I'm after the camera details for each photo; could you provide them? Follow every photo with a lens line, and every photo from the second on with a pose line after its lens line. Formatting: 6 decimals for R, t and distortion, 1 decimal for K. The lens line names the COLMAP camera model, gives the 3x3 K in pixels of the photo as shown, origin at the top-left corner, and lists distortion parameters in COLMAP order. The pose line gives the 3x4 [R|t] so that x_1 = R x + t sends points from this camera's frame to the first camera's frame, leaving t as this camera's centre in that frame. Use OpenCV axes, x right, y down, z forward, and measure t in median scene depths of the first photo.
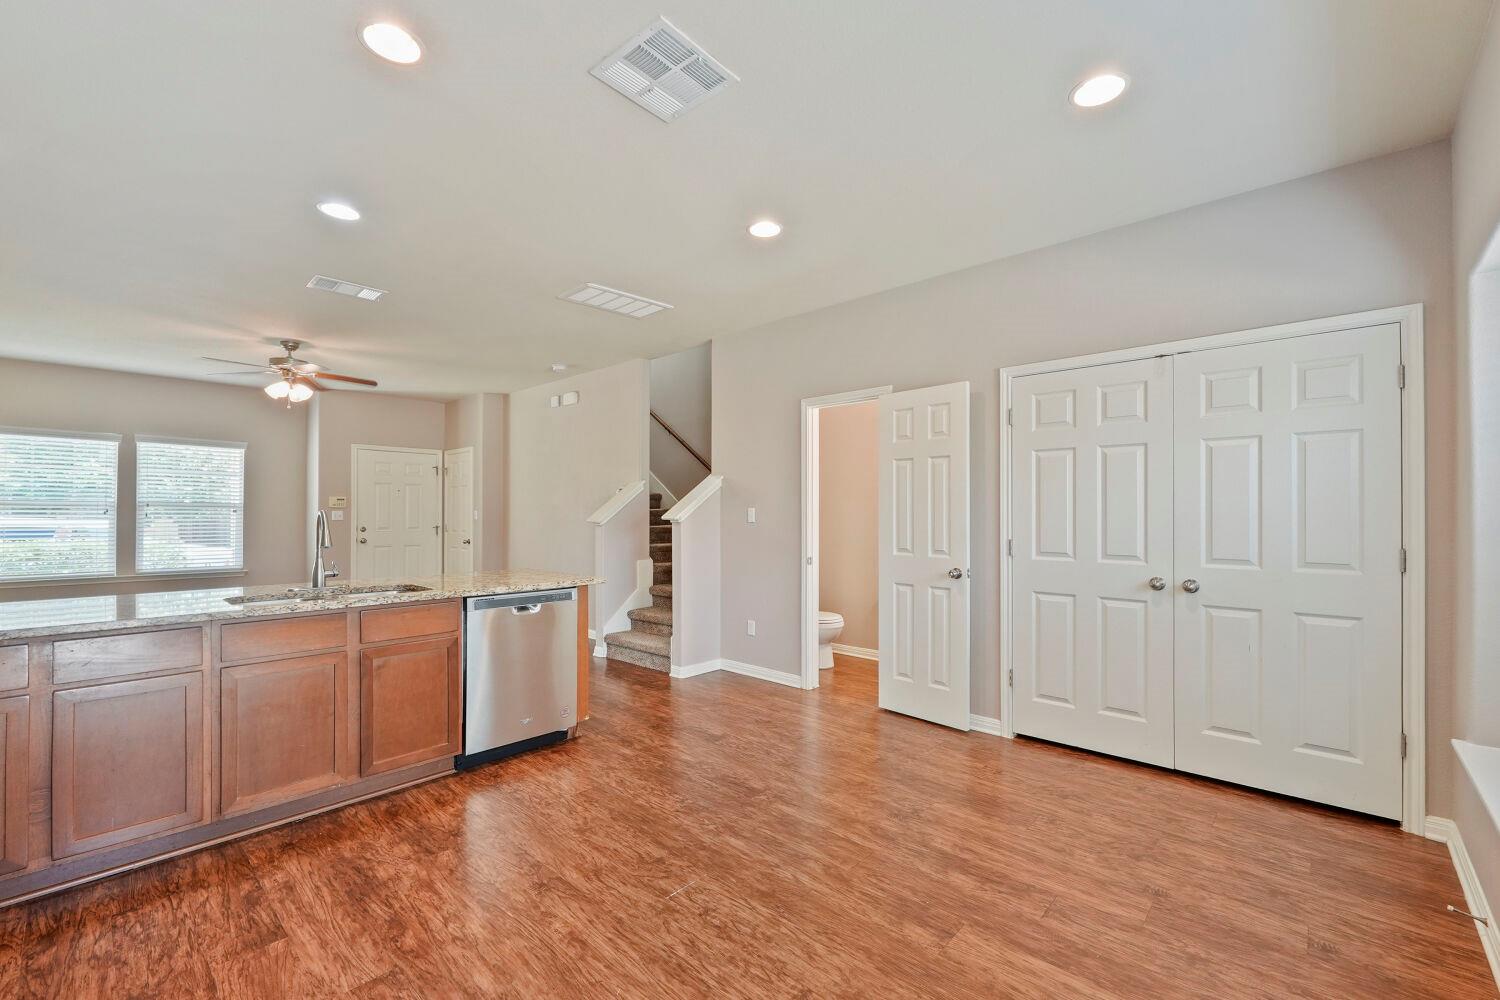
lens RADIAL K [[619.7, 0, 751.6], [0, 619.7, 513.0], [0, 0, 1]] dist [-0.003754, -0.000243]
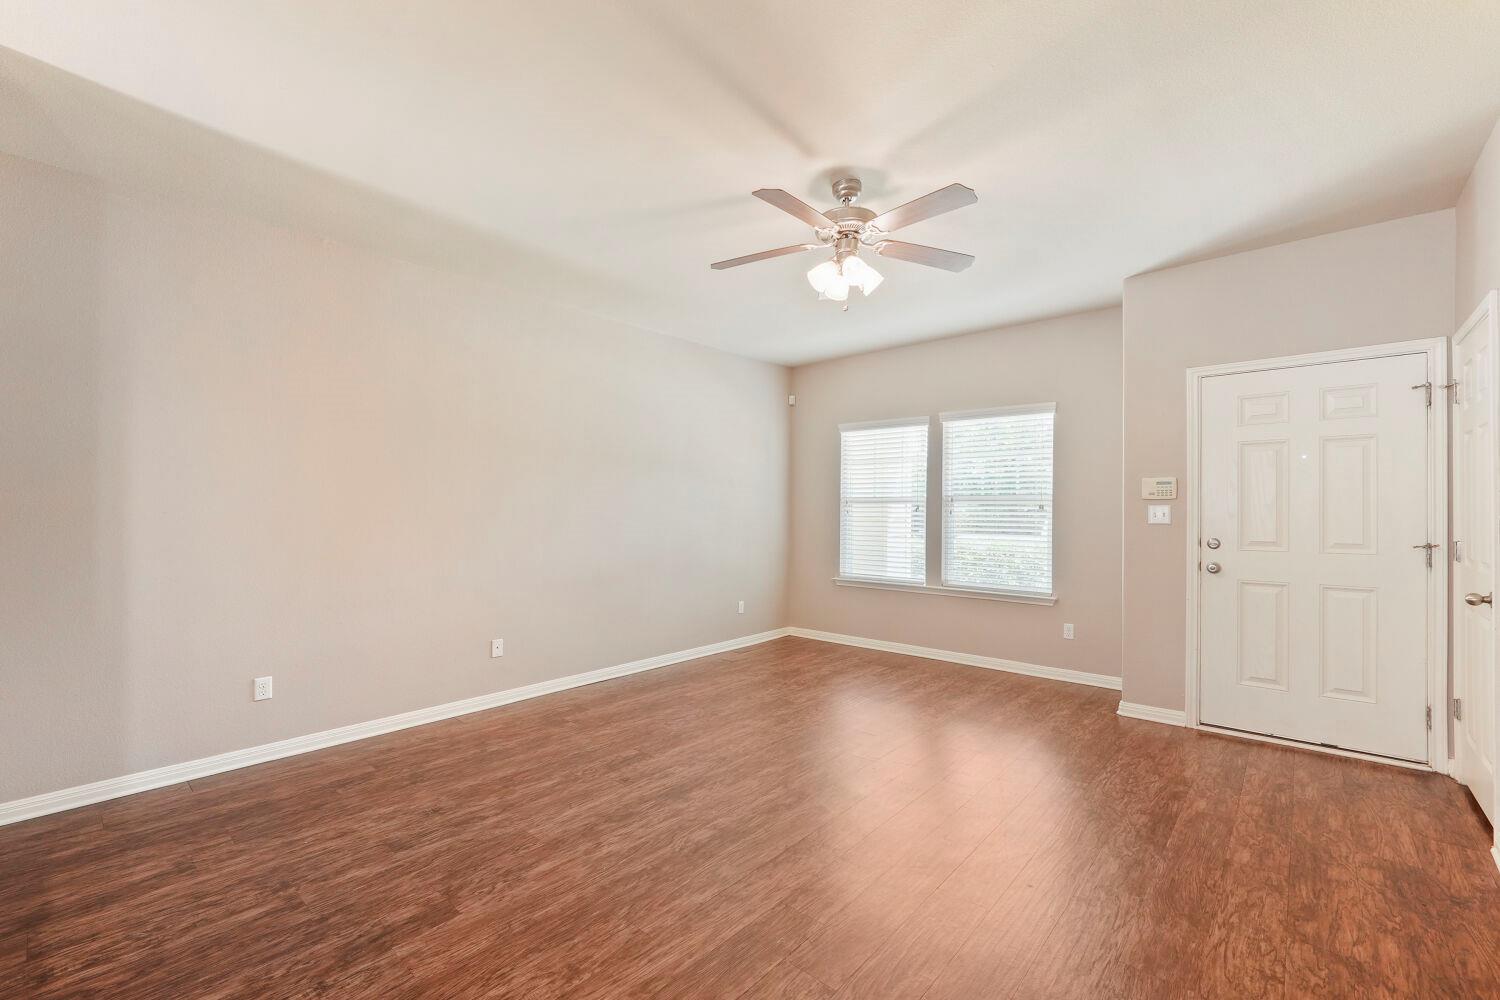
lens RADIAL K [[632.4, 0, 748.0], [0, 632.4, 516.3], [0, 0, 1]] dist [-0.000827, -0.000378]
pose [[0.027700, 0.008851, -0.999577, -0.282608], [-0.000738, 0.999961, 0.008834, 0.002421], [0.999616, 0.000493, 0.027705, 1.163710]]
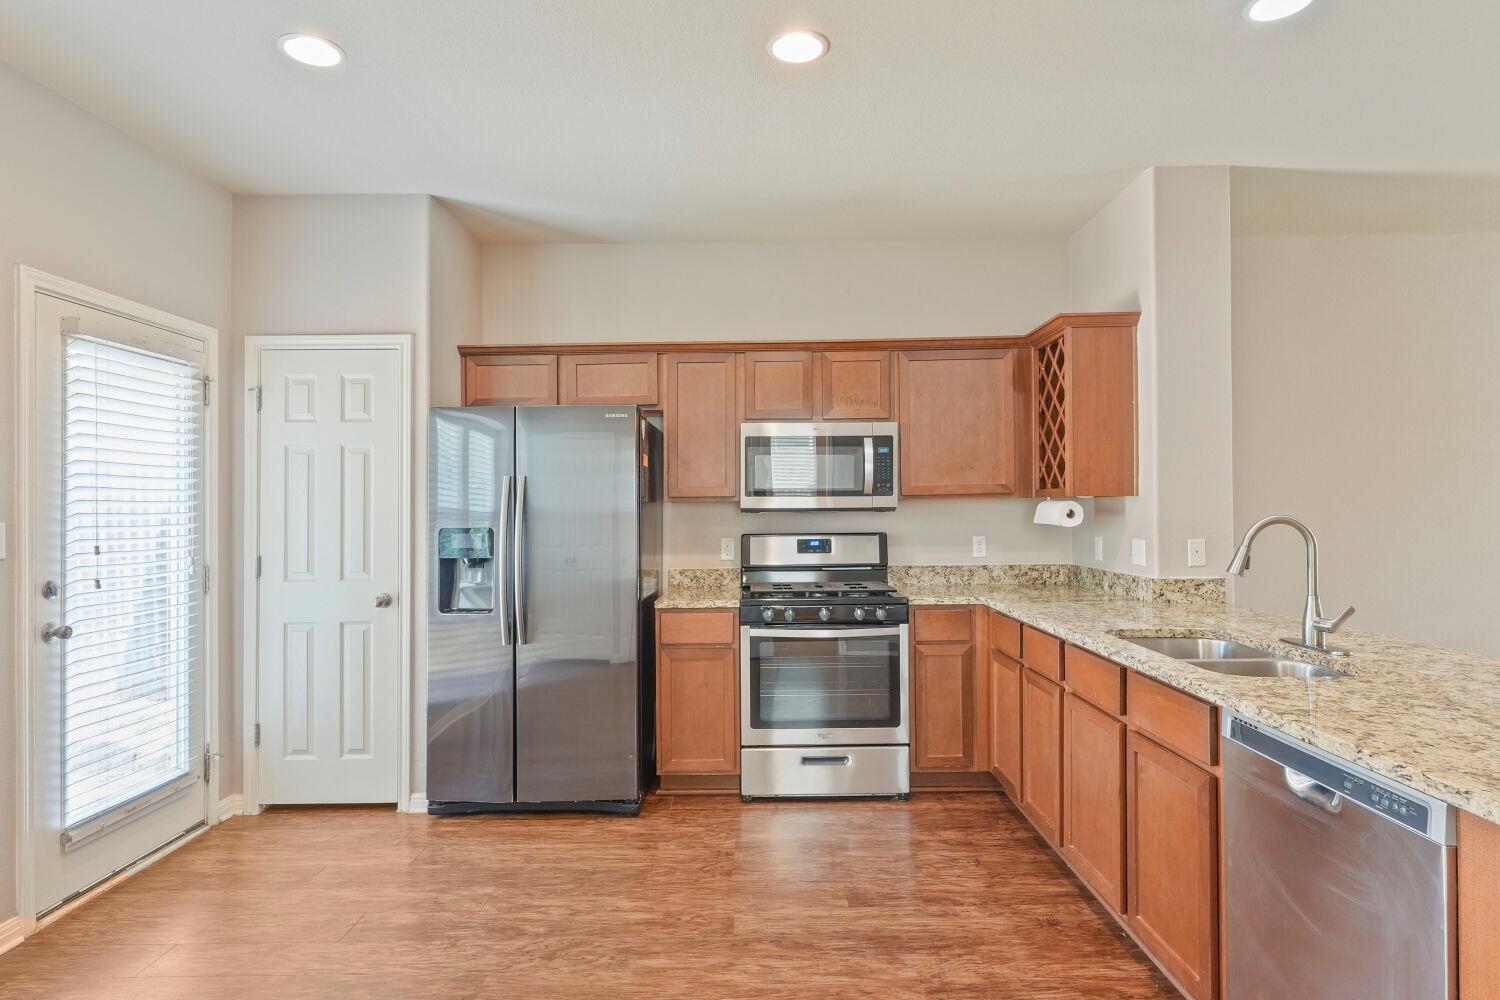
lens RADIAL K [[824.8, 0, 772.7], [0, 824.8, 502.0], [0, 0, 1]] dist [0.000583, -0.001030]
pose [[-0.727397, 0.003436, -0.686208, 0.164784], [0.009093, 0.999948, -0.004632, -0.018162], [0.686156, -0.009609, -0.727391, 0.887206]]
